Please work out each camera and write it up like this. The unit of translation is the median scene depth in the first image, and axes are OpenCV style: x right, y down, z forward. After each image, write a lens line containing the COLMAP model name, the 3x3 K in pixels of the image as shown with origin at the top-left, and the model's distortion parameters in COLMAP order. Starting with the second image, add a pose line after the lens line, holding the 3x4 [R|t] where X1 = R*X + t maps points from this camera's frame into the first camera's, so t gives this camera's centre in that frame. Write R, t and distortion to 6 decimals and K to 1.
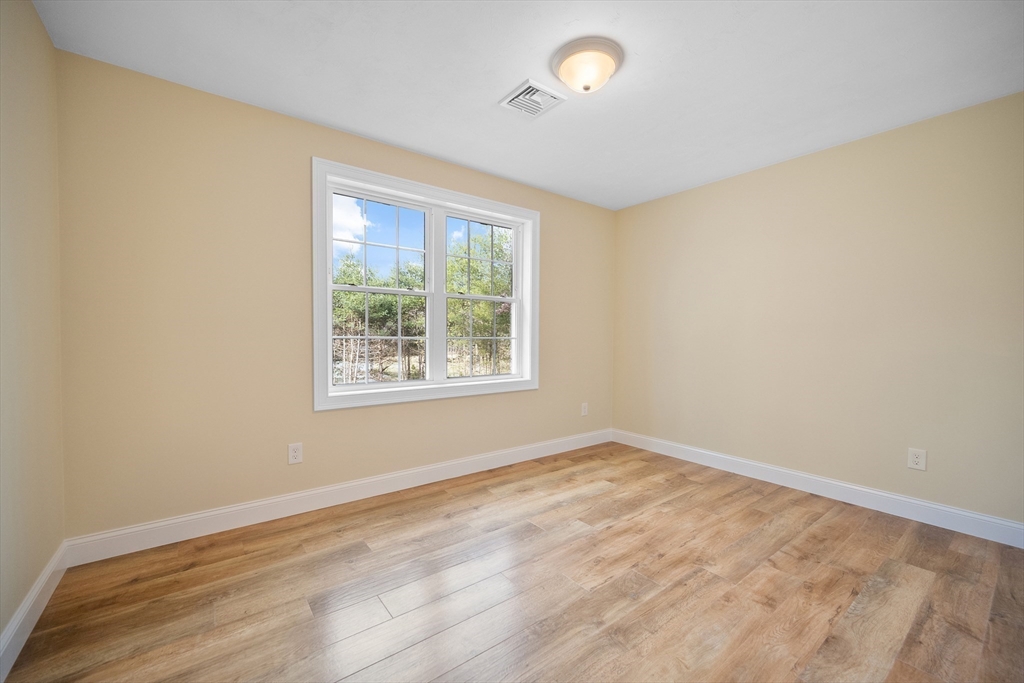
lens RADIAL K [[412.0, 0, 513.8], [0, 412.0, 342.0], [0, 0, 1]] dist [-0.000247, 0.000090]
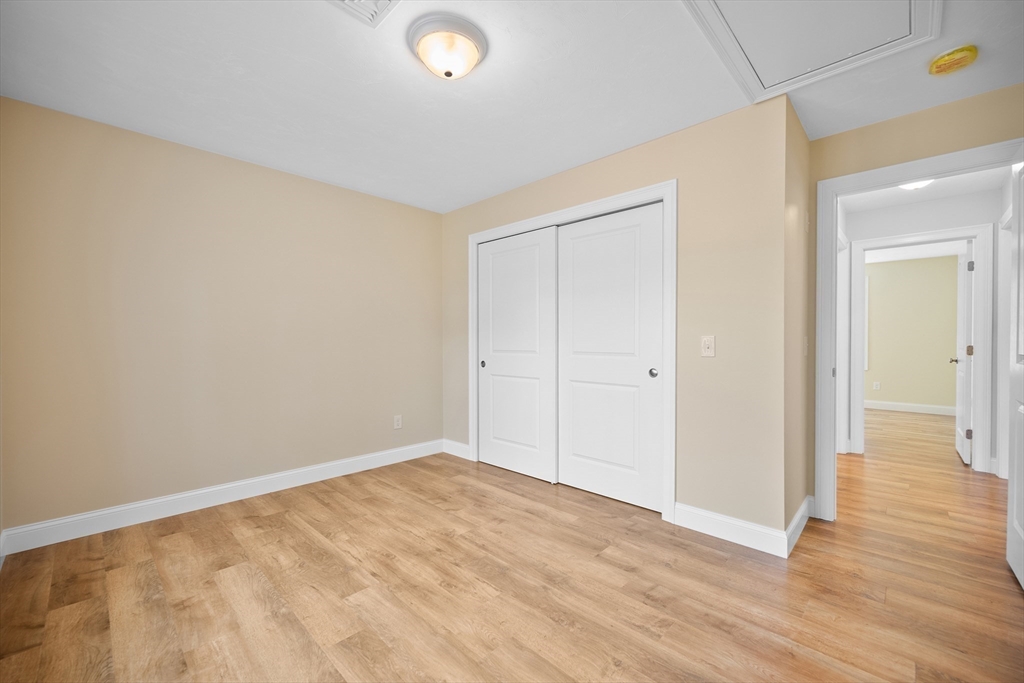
lens RADIAL K [[412.0, 0, 513.8], [0, 412.0, 342.0], [0, 0, 1]] dist [-0.000247, 0.000090]
pose [[-0.146804, -0.008127, 0.989132, -0.597351], [0.017418, 0.999790, 0.010799, -0.022657], [-0.989012, 0.018814, -0.146631, 0.793305]]
